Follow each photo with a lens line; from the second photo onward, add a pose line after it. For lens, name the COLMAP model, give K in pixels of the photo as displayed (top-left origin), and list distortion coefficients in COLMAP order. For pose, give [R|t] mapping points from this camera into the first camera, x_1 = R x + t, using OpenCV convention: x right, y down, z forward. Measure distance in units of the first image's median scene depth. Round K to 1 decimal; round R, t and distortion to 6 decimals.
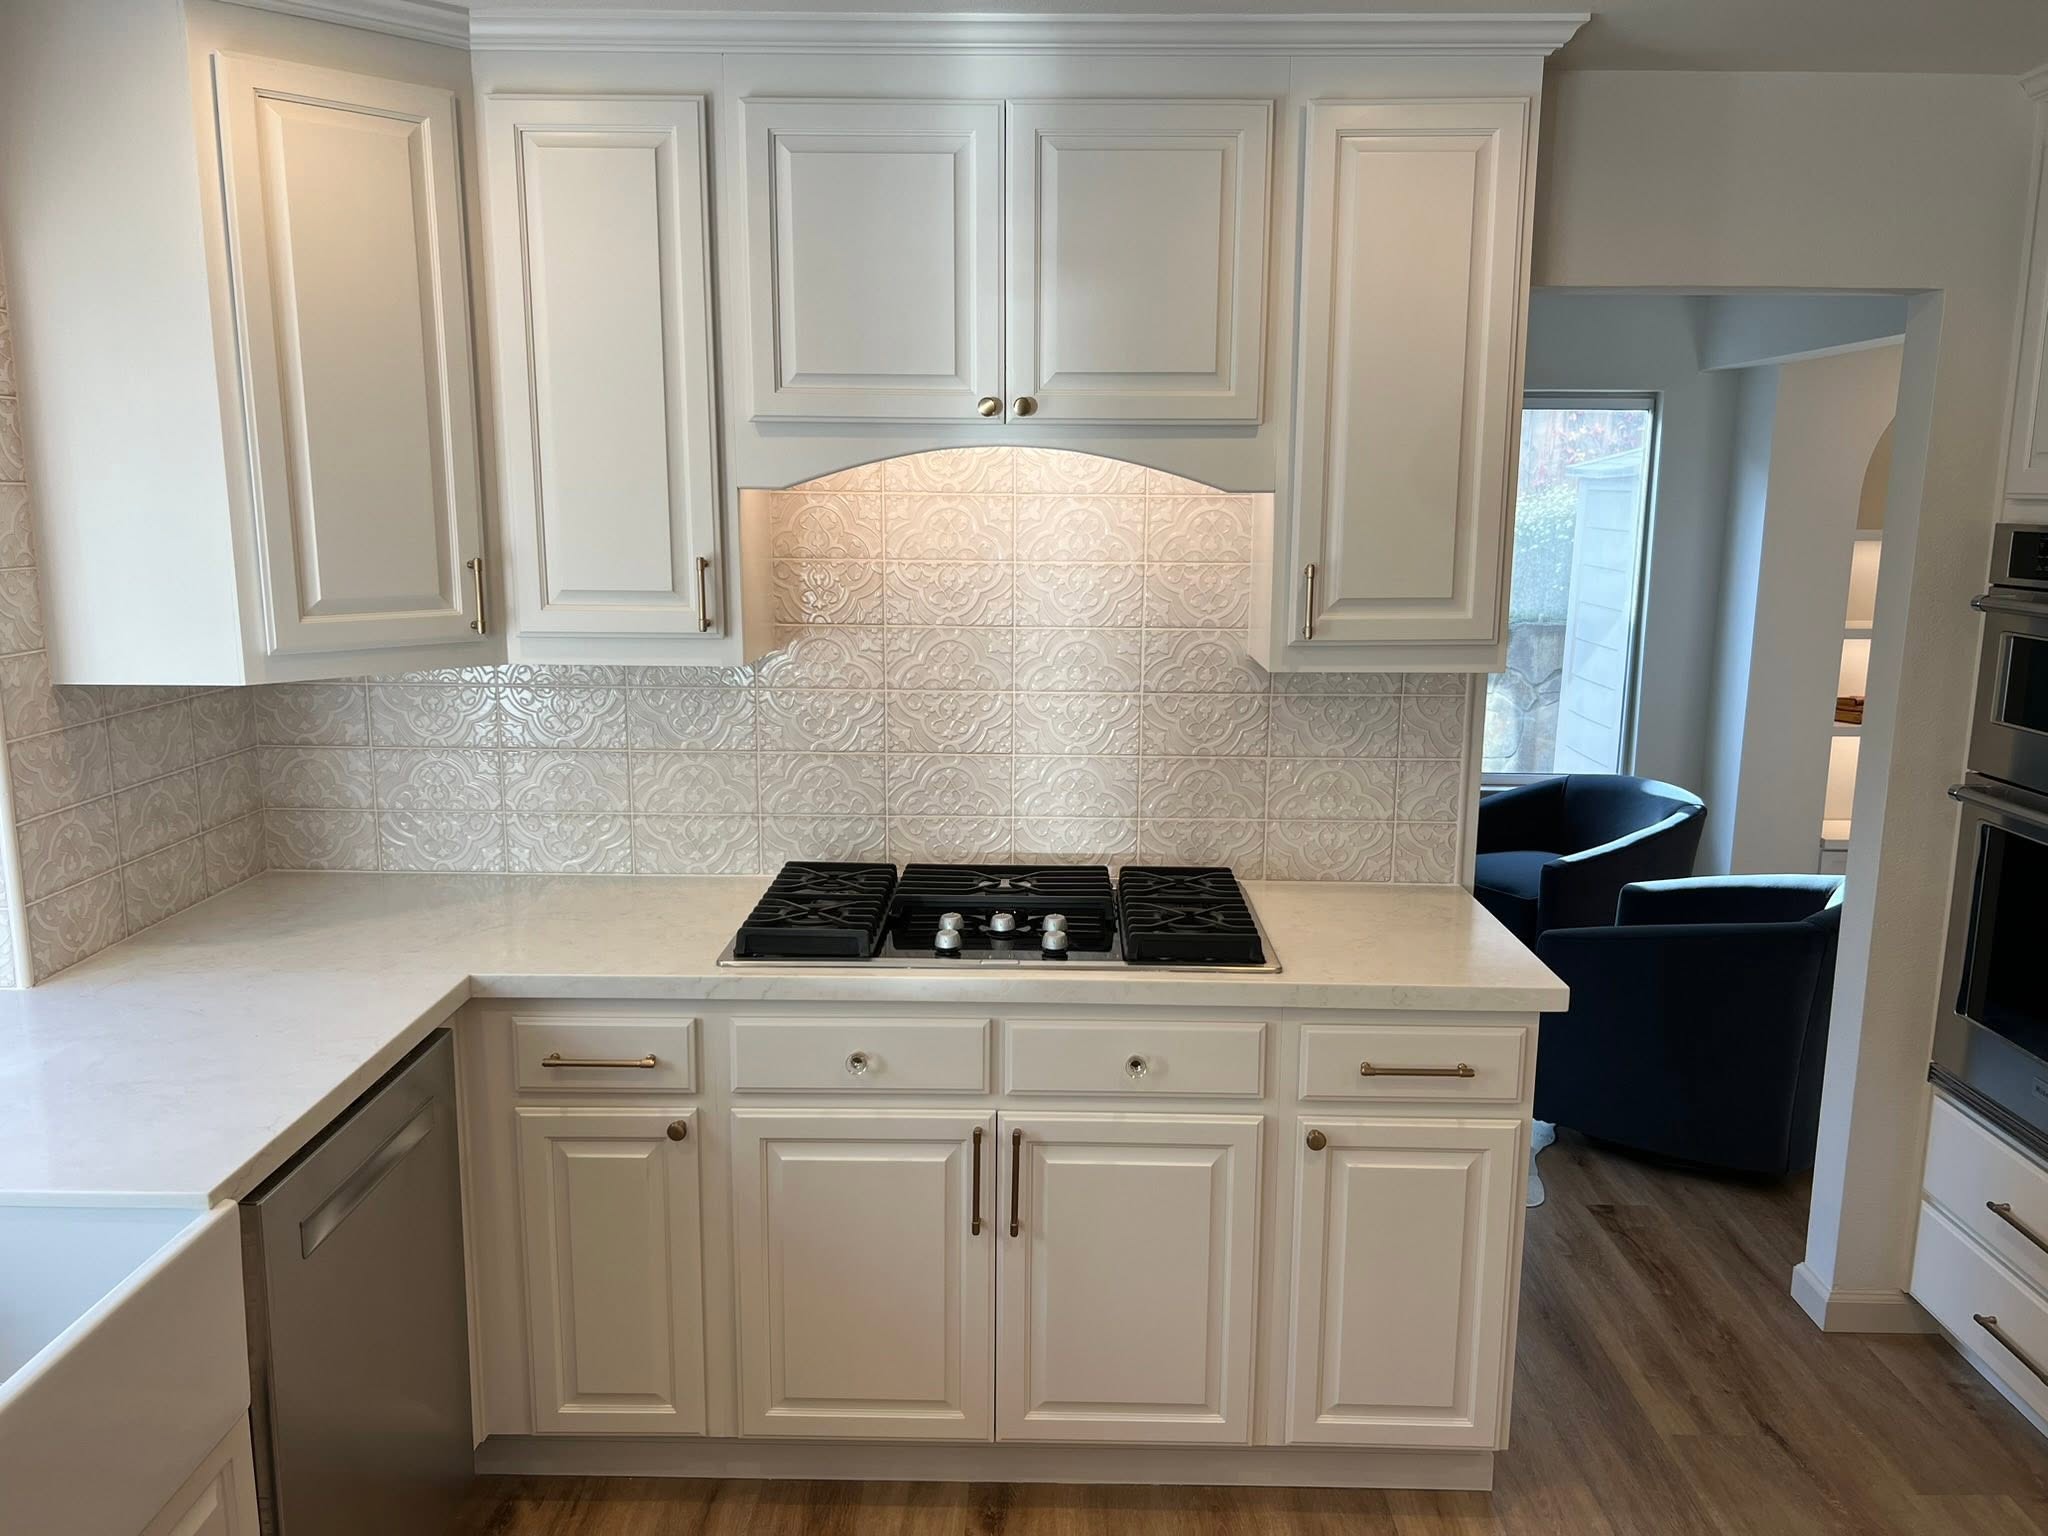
lens RADIAL K [[1583.2, 0, 1026.9], [0, 1583.2, 773.4], [0, 0, 1]] dist [0.011998, -0.010266]
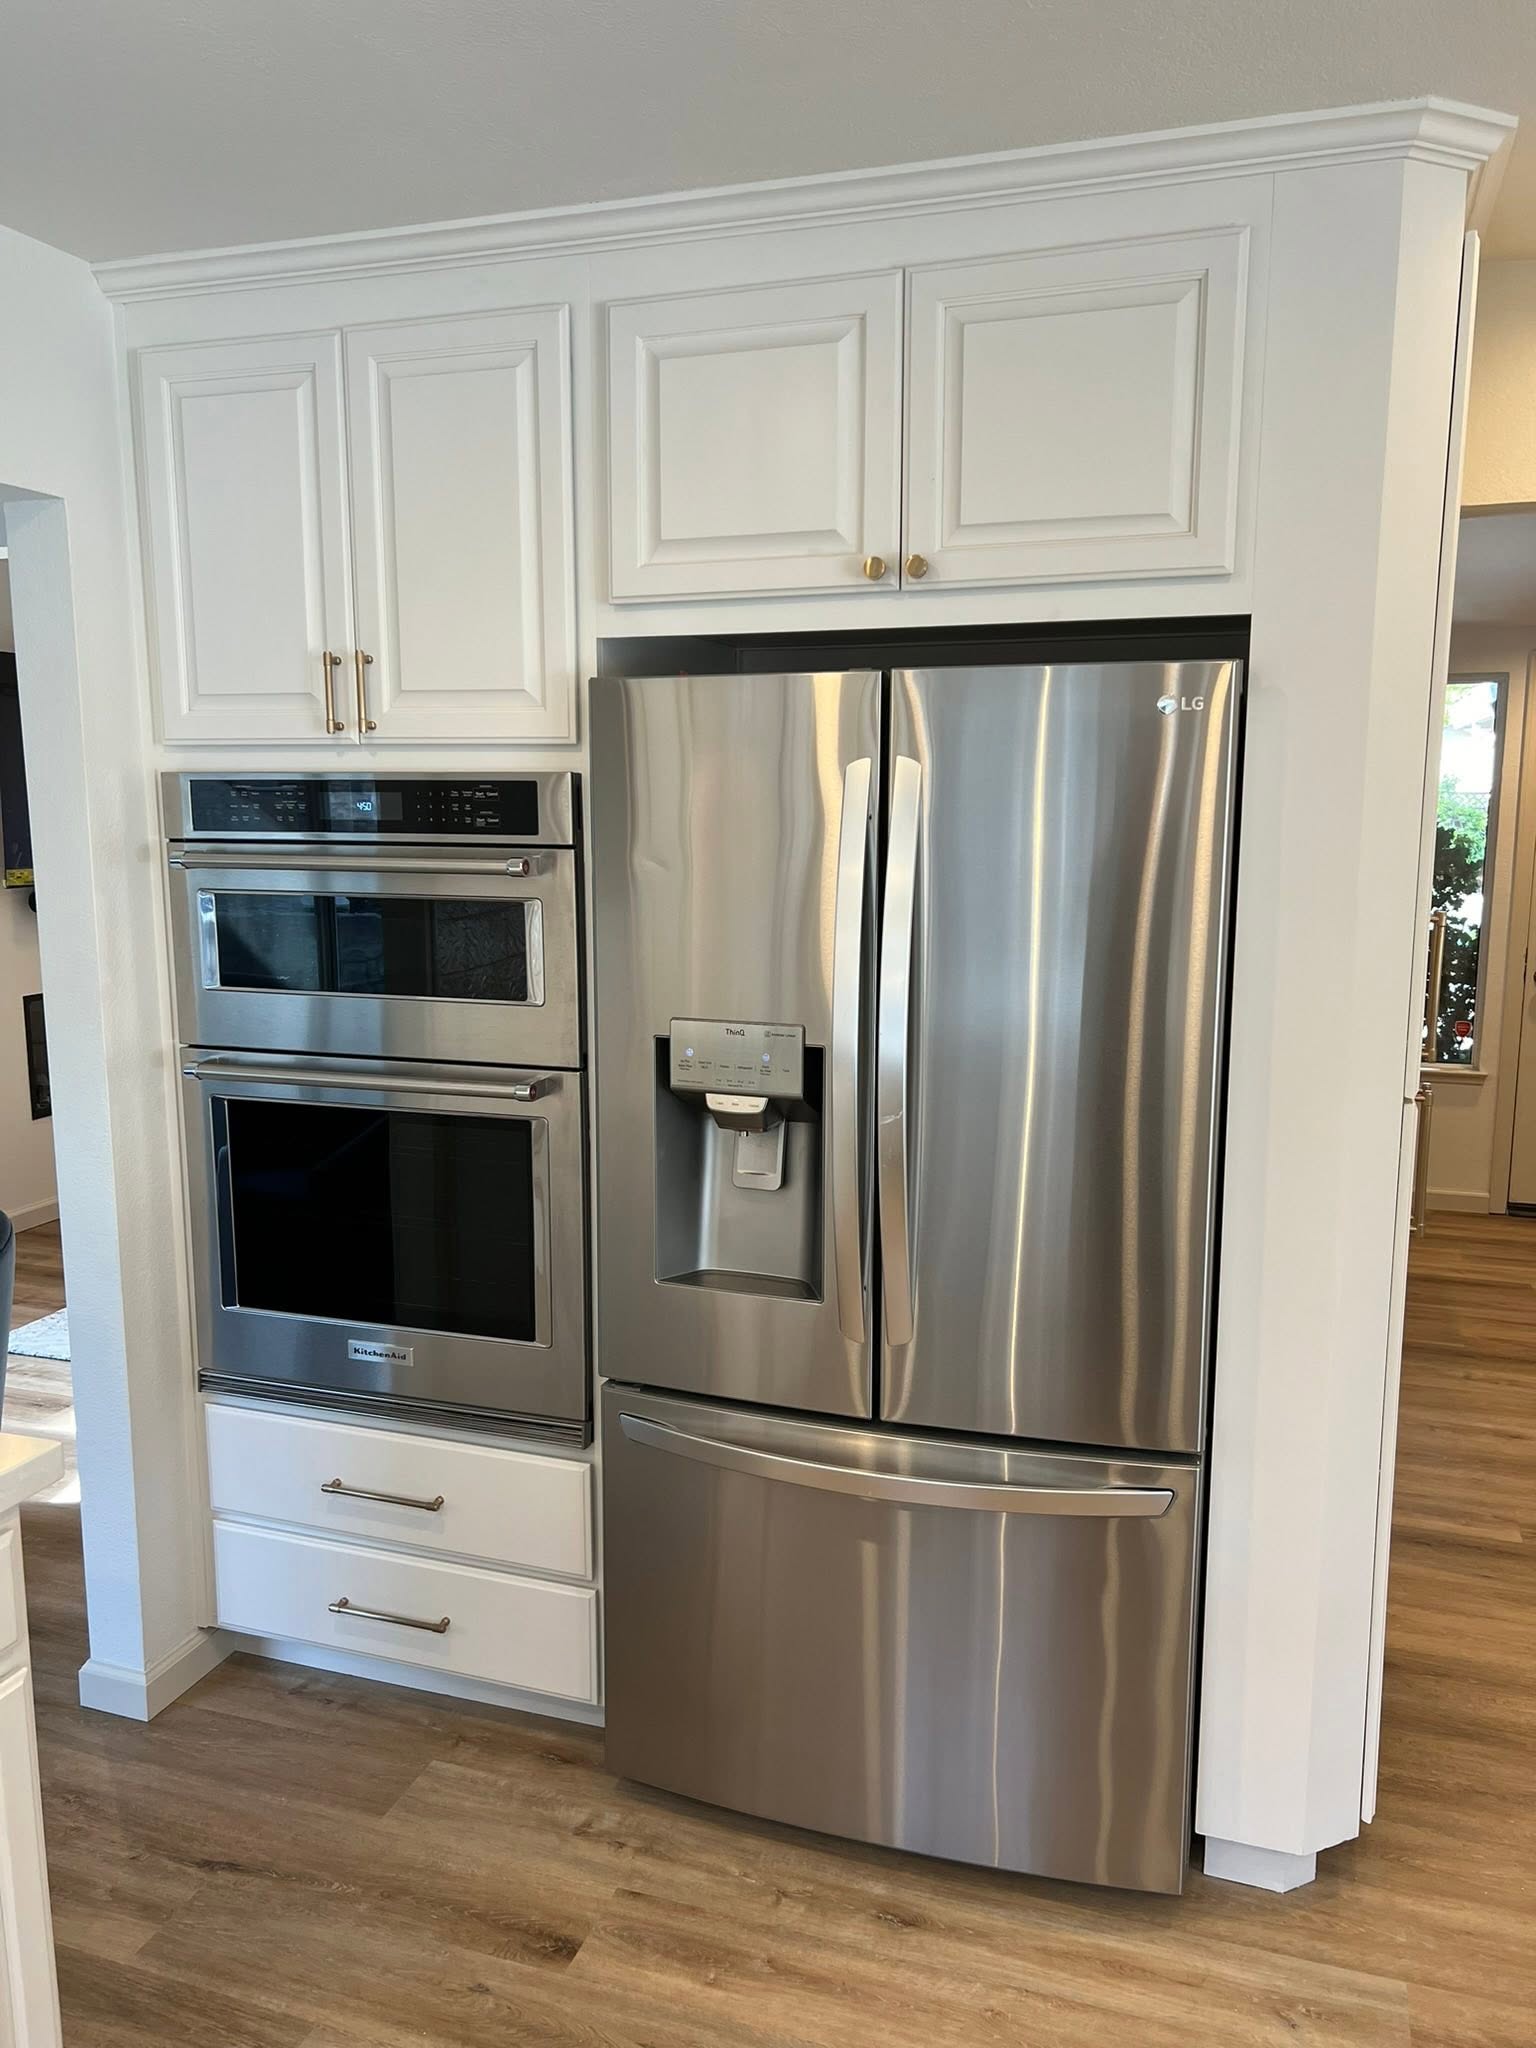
lens RADIAL K [[1583.2, 0, 768.2], [0, 1583.2, 1016.2], [0, 0, 1]] dist [0.011998, -0.010266]
pose [[0.306954, -0.156251, 0.938810, -0.145889], [0.176383, 0.978682, 0.105217, -0.052521], [-0.935237, 0.133294, 0.327970, 0.388542]]
